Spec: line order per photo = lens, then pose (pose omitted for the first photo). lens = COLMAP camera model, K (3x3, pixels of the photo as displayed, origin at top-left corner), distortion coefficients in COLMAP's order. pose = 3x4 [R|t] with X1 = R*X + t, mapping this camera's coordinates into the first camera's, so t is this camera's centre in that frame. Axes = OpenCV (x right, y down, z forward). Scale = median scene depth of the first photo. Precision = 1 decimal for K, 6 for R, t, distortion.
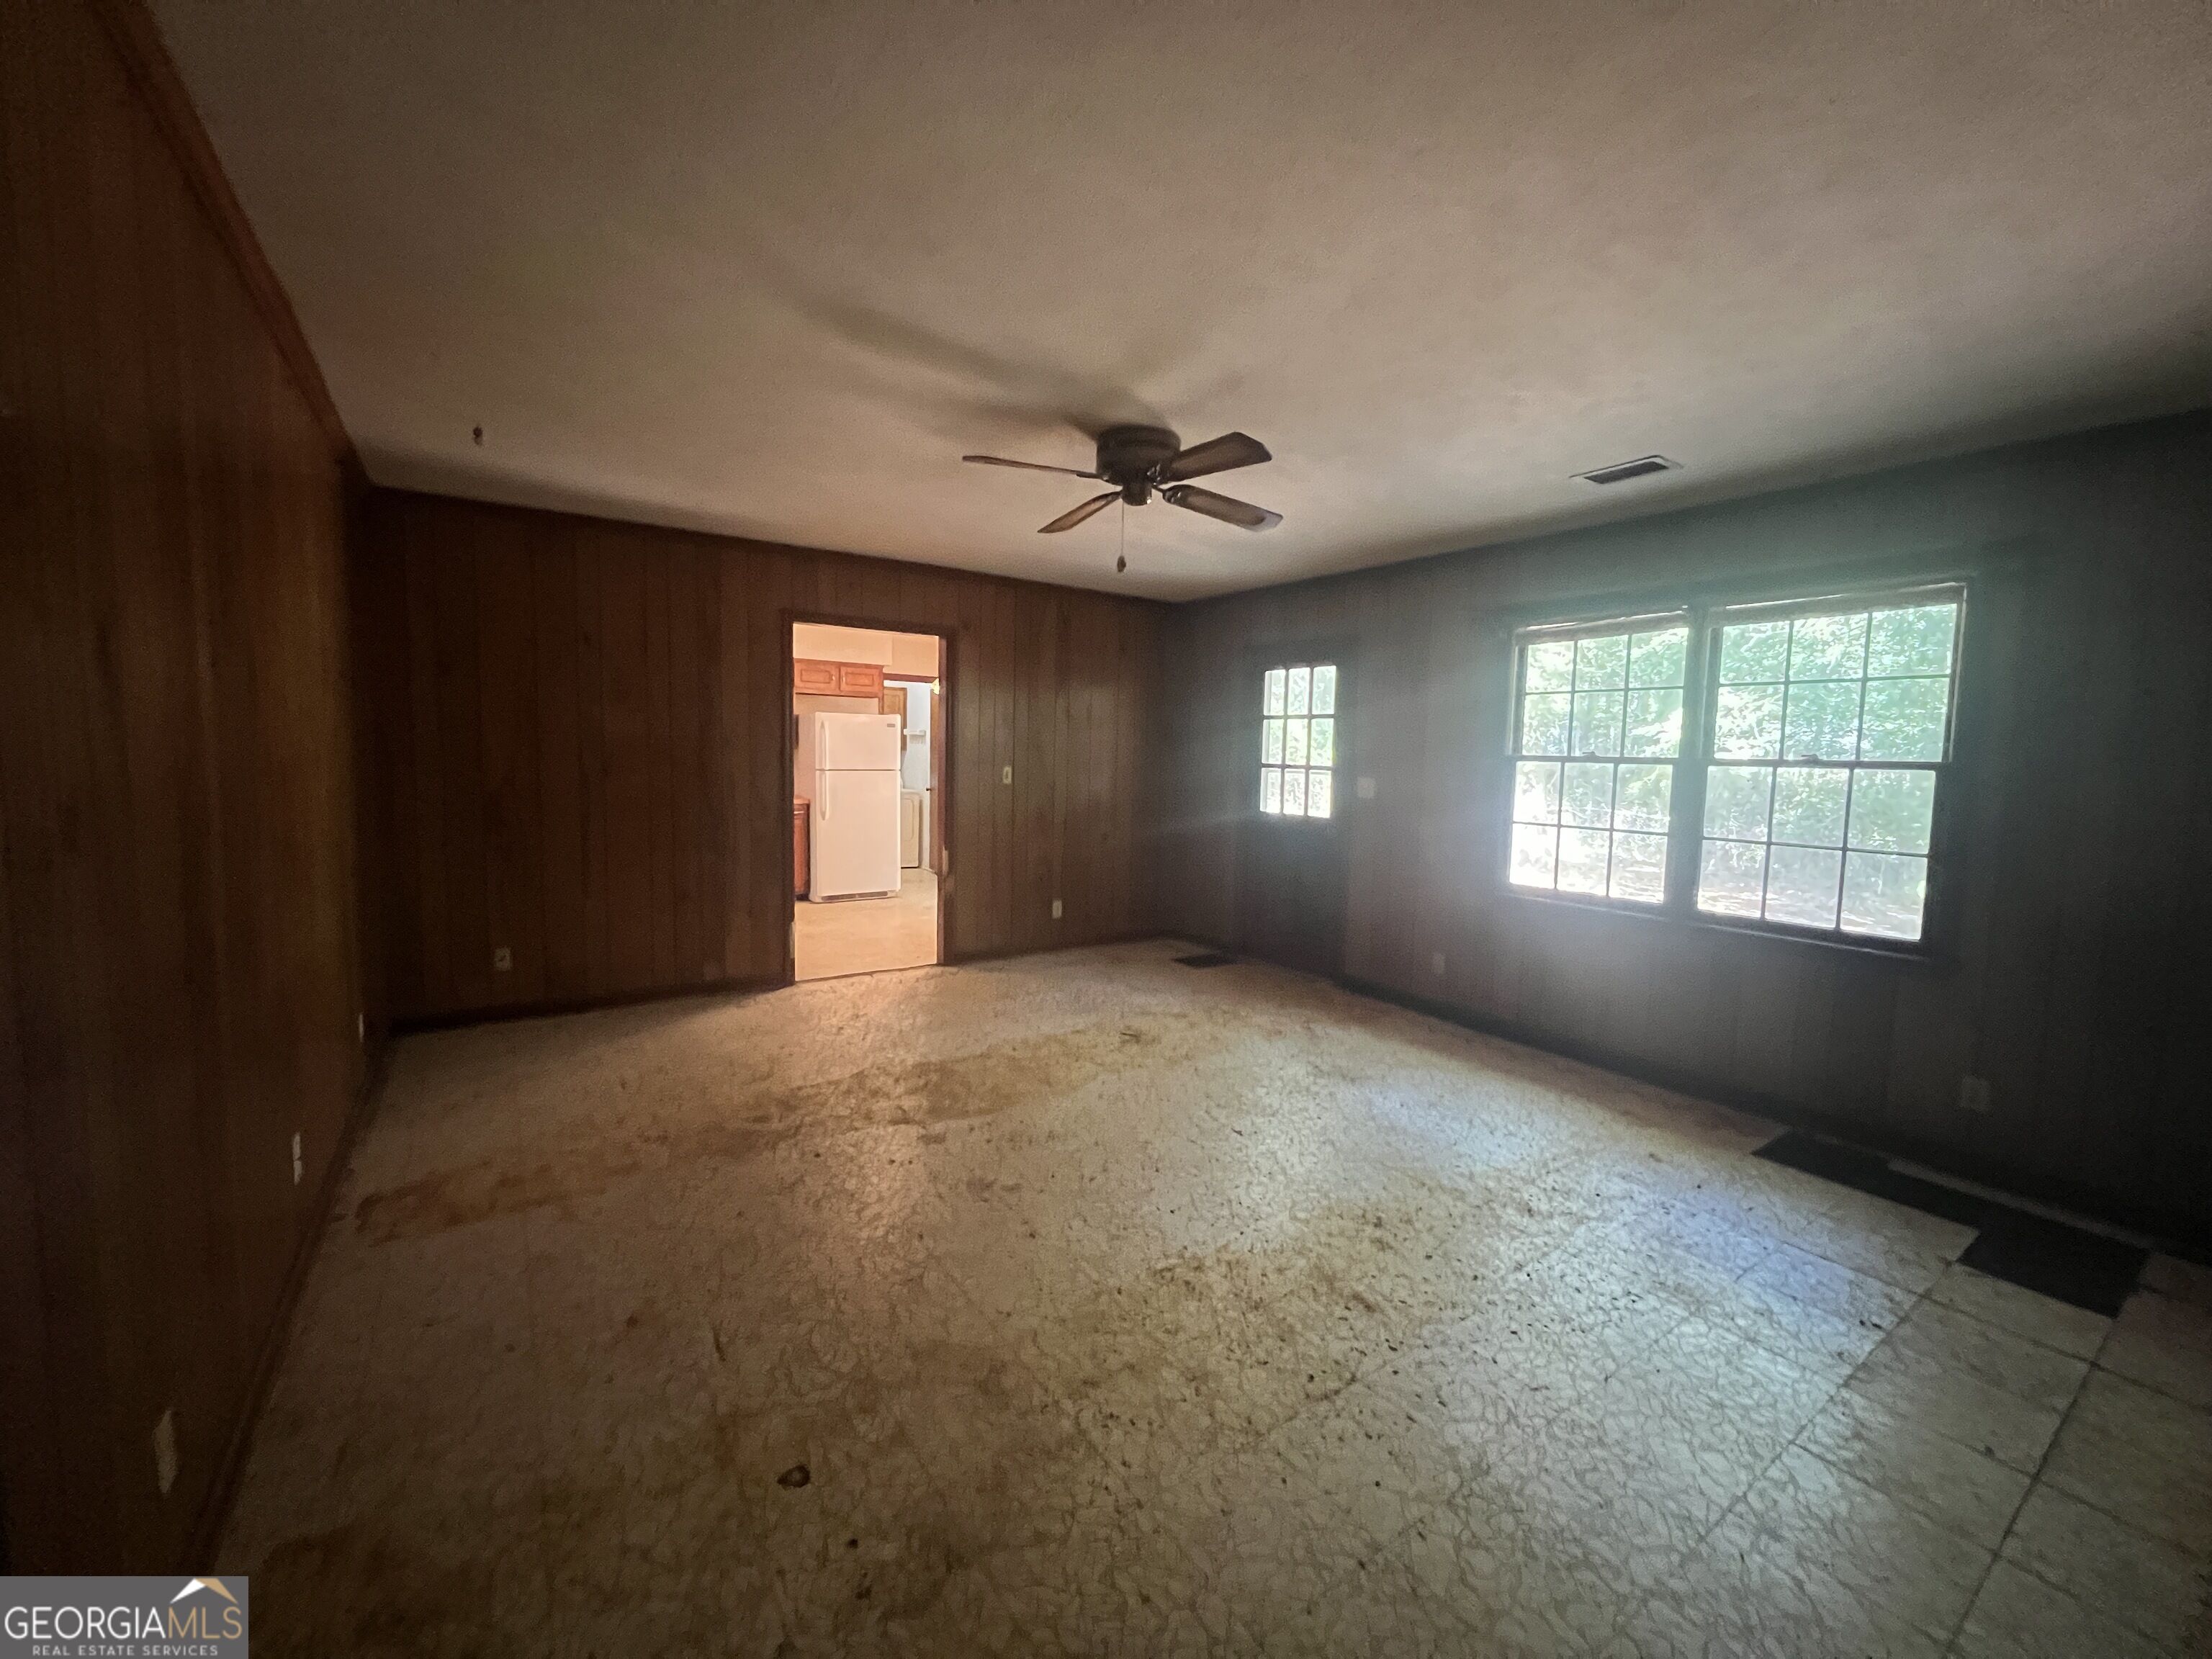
lens RADIAL K [[882.9, 0, 1099.2], [0, 882.9, 826.1], [0, 0, 1]] dist [-0.003668, 0.001285]
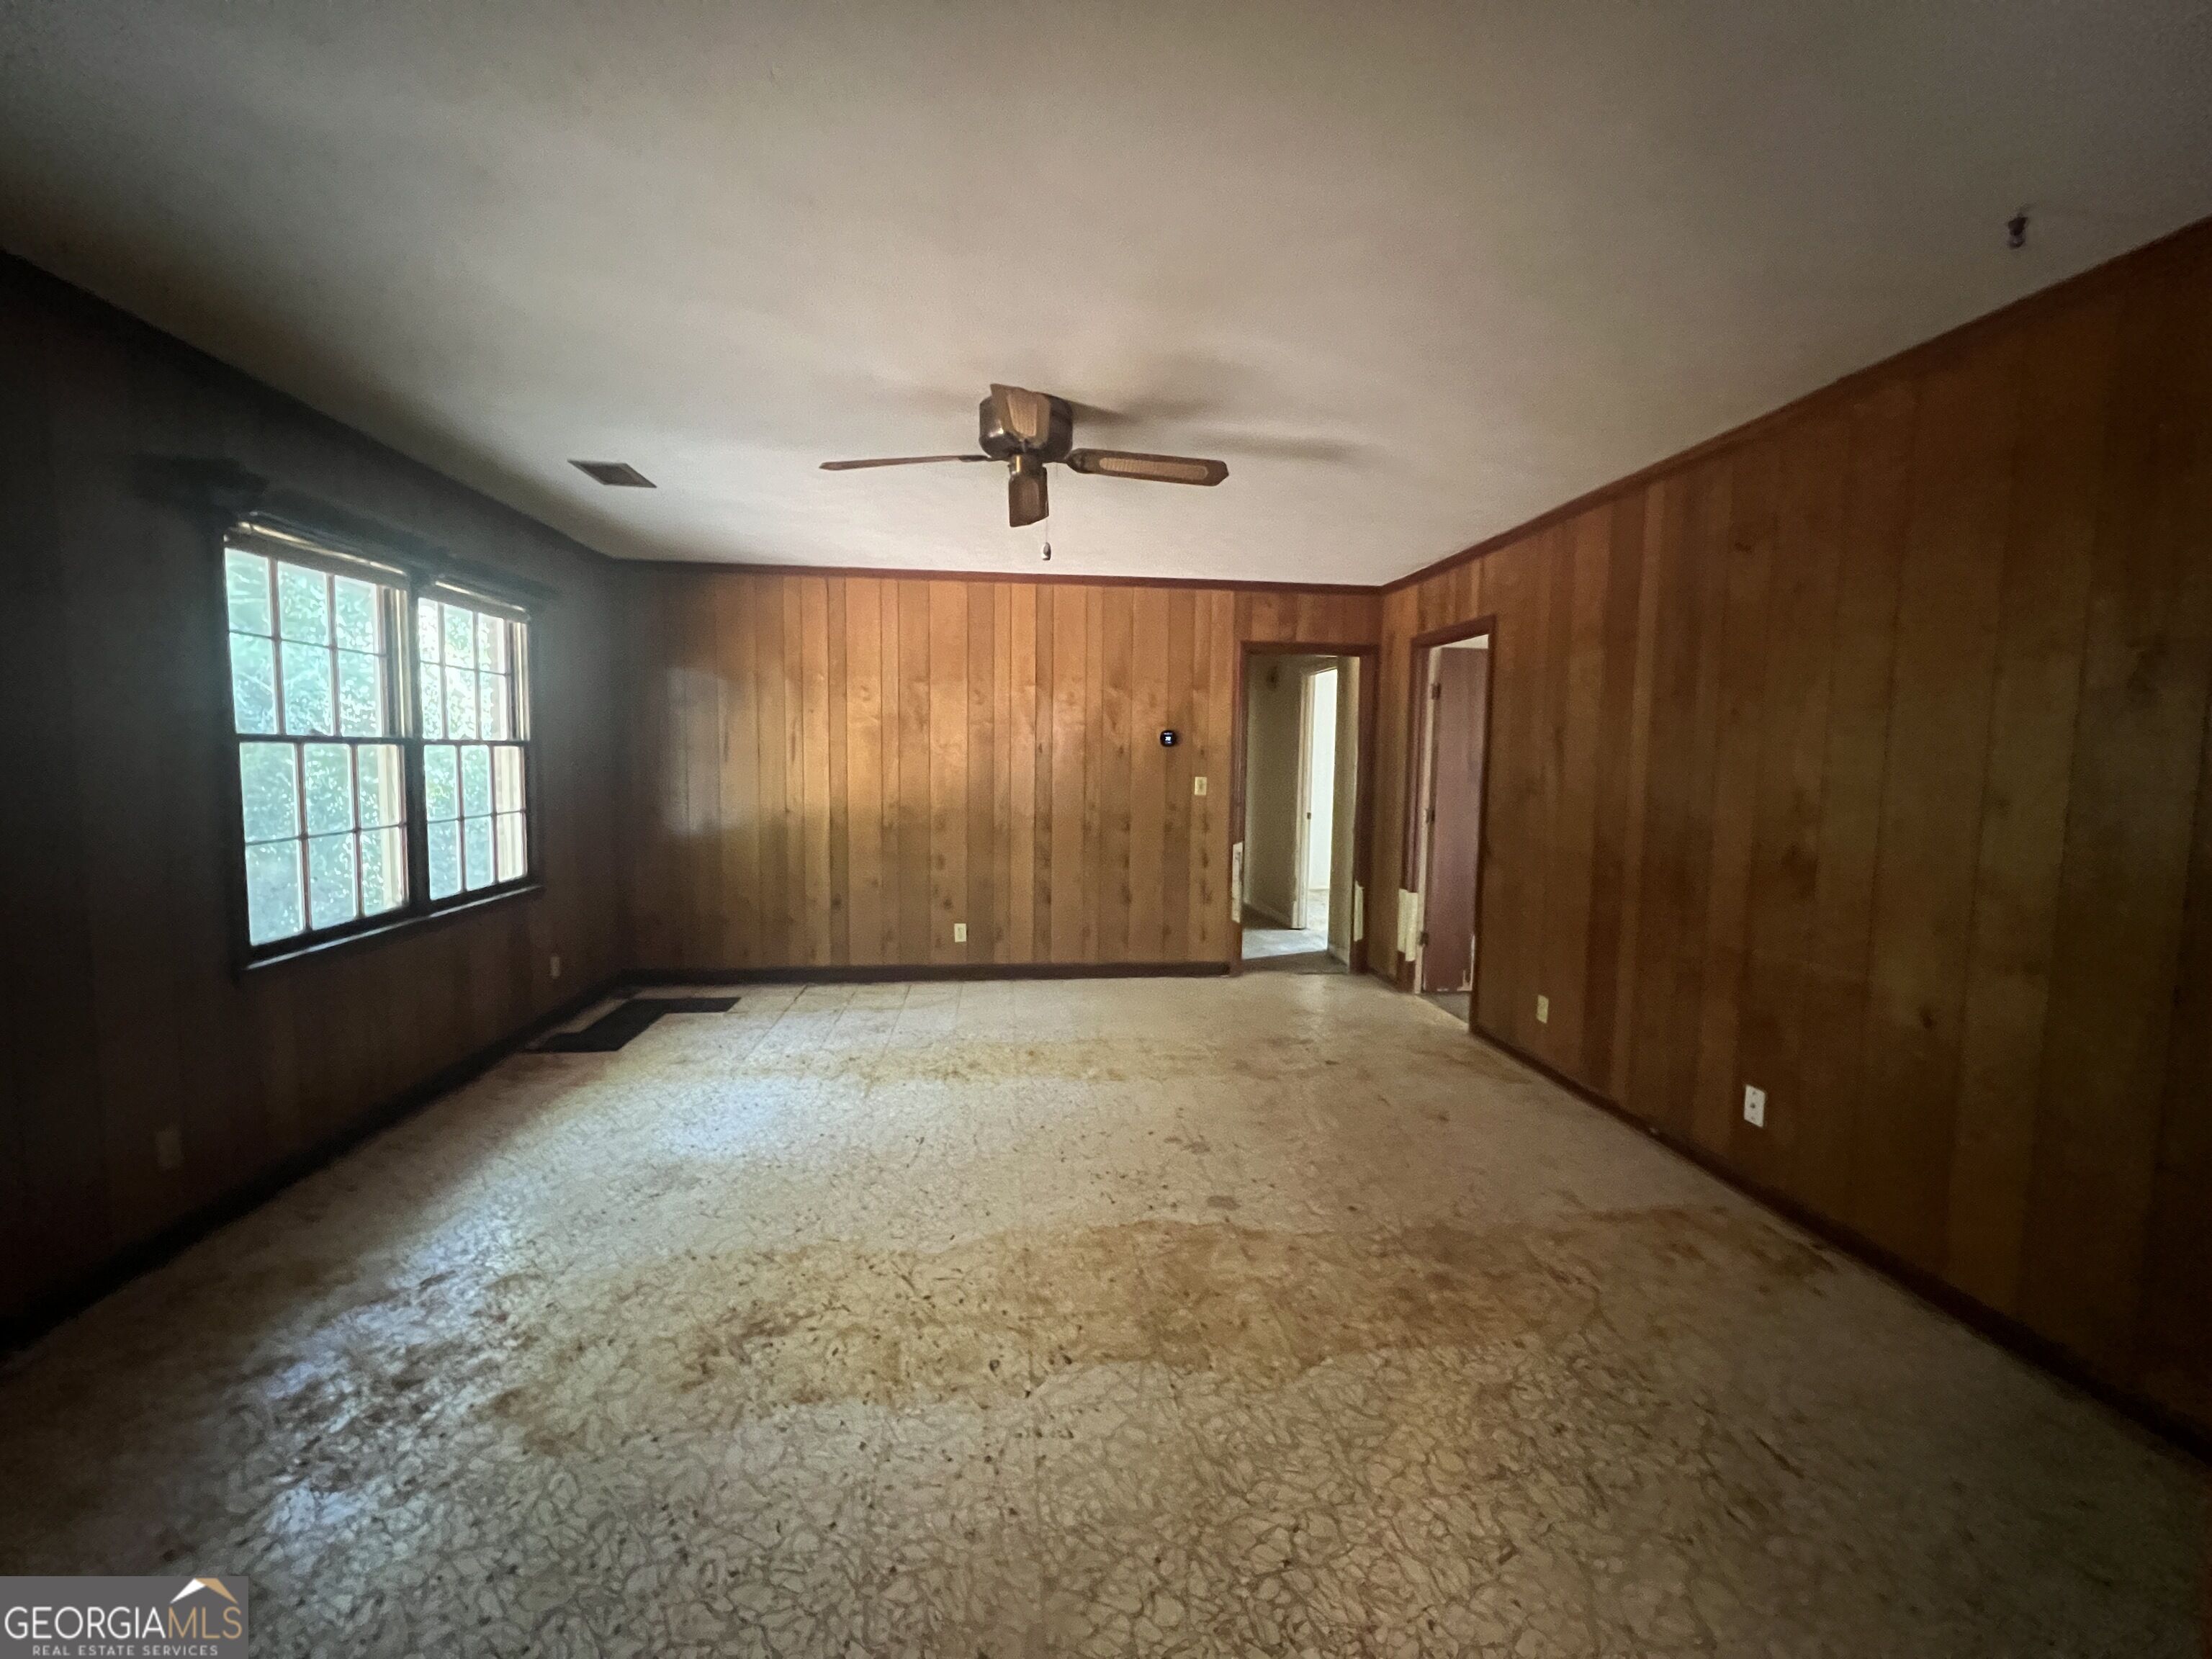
lens RADIAL K [[882.9, 0, 1102.4], [0, 882.9, 822.0], [0, 0, 1]] dist [-0.003668, 0.001285]
pose [[-0.883048, -0.070188, 0.464005, -0.445086], [0.004816, 0.987344, 0.158518, -0.153248], [-0.469259, 0.142213, -0.871534, 1.698925]]
